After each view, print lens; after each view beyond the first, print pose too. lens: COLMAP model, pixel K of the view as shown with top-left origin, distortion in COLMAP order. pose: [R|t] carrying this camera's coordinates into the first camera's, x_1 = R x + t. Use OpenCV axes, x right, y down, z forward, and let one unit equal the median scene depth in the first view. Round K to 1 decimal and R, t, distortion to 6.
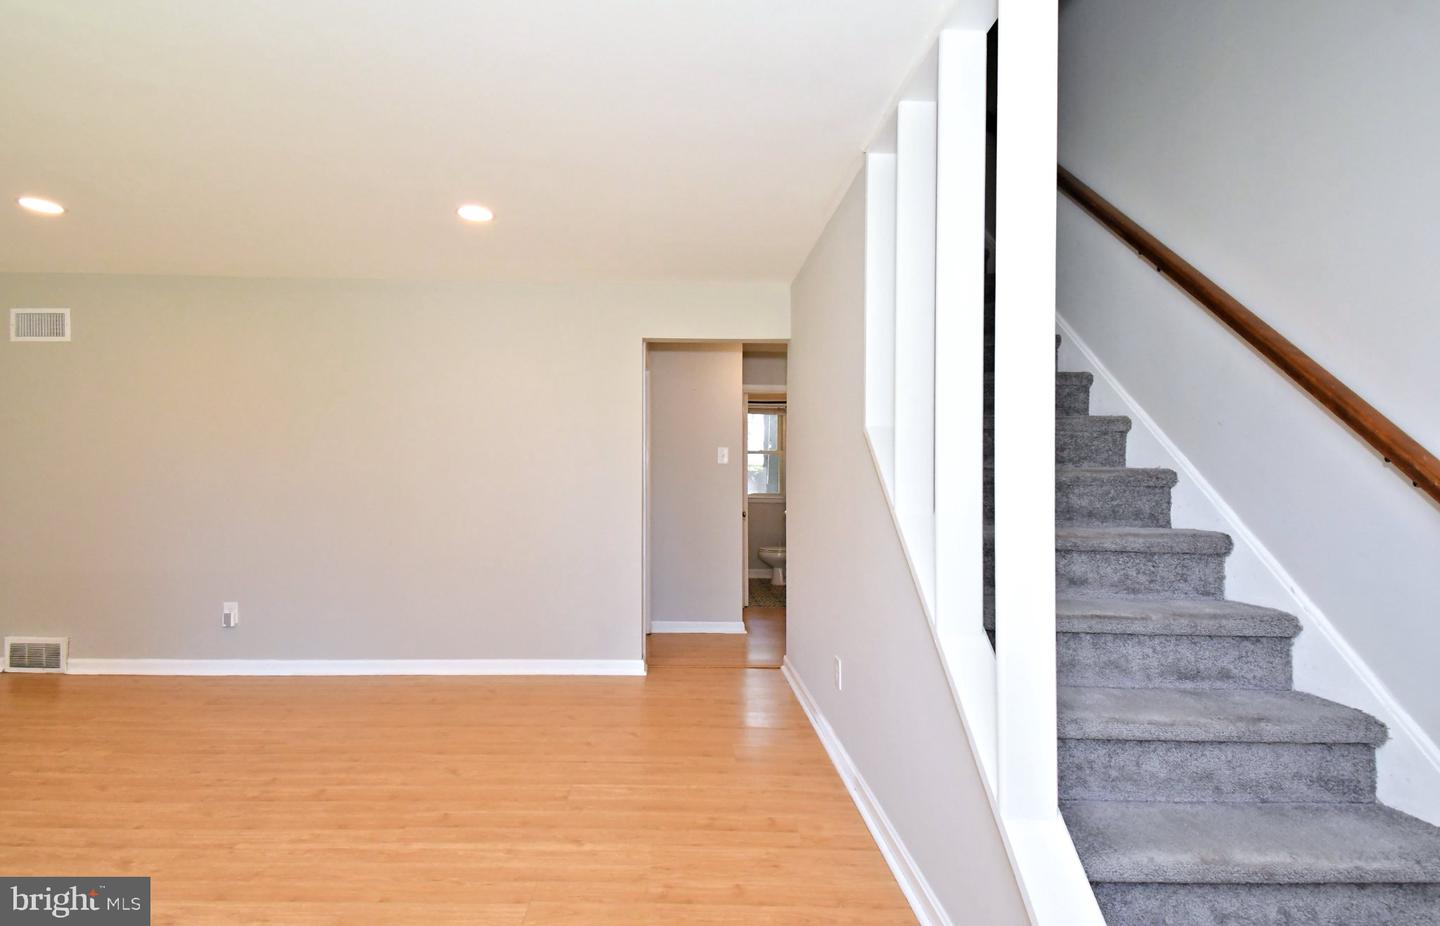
lens RADIAL K [[636.9, 0, 700.6], [0, 636.9, 468.0], [0, 0, 1]] dist [0.019731, -0.012602]
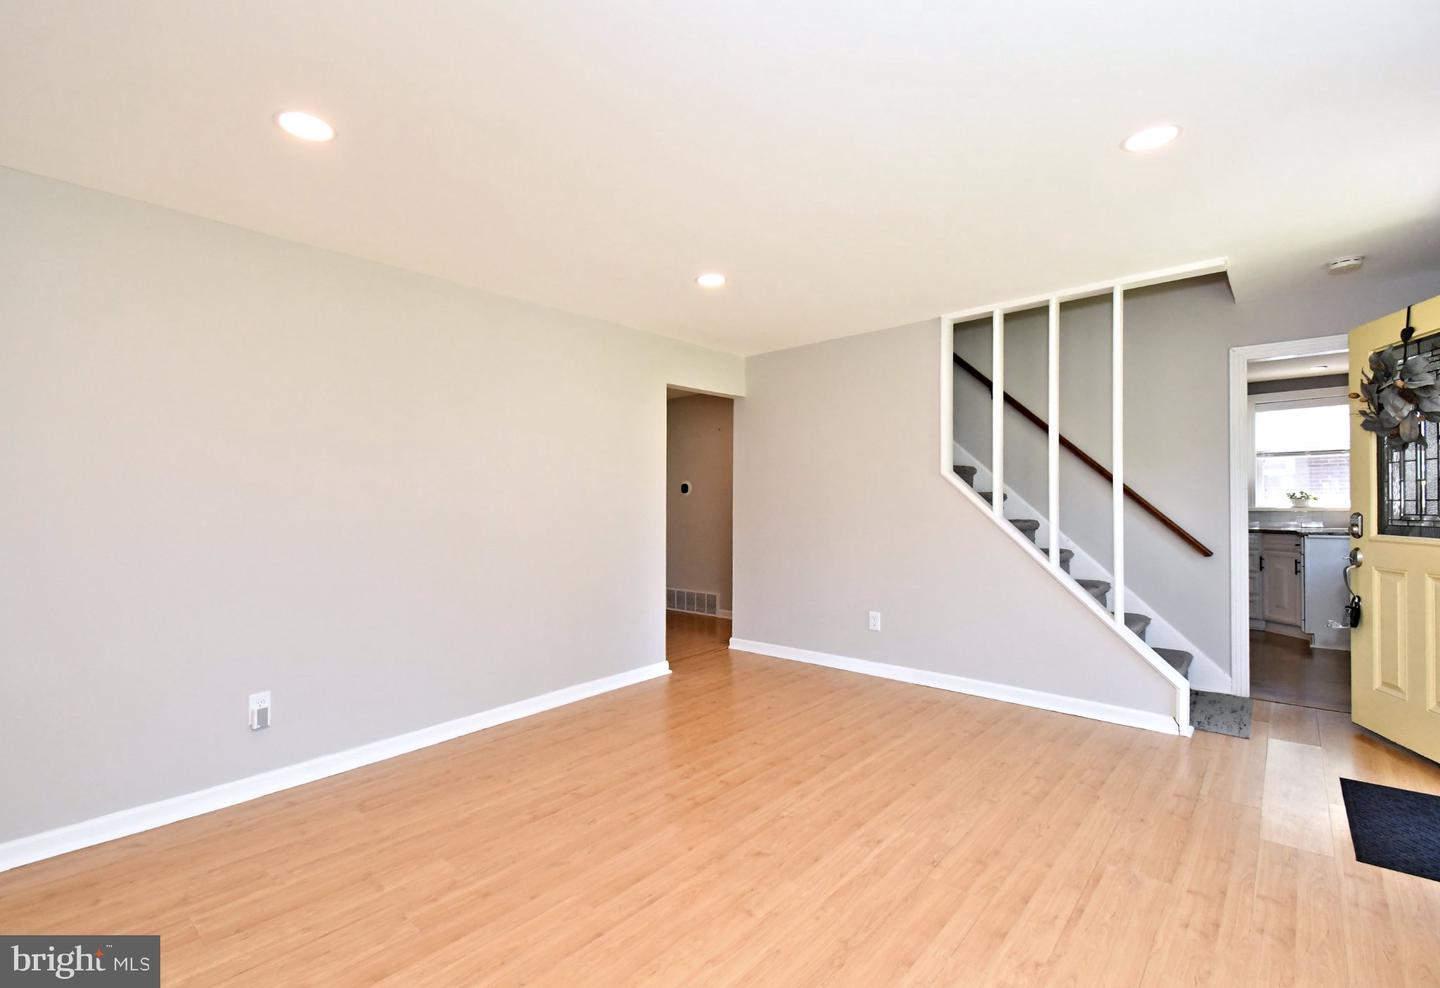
lens RADIAL K [[658.0, 0, 669.1], [0, 658.0, 499.9], [0, 0, 1]] dist [0.022116, -0.000408]
pose [[0.689593, -0.017769, 0.723979, -1.426955], [0.012384, 0.999842, 0.012743, -0.012683], [-0.724091, 0.000179, 0.689704, 0.247907]]
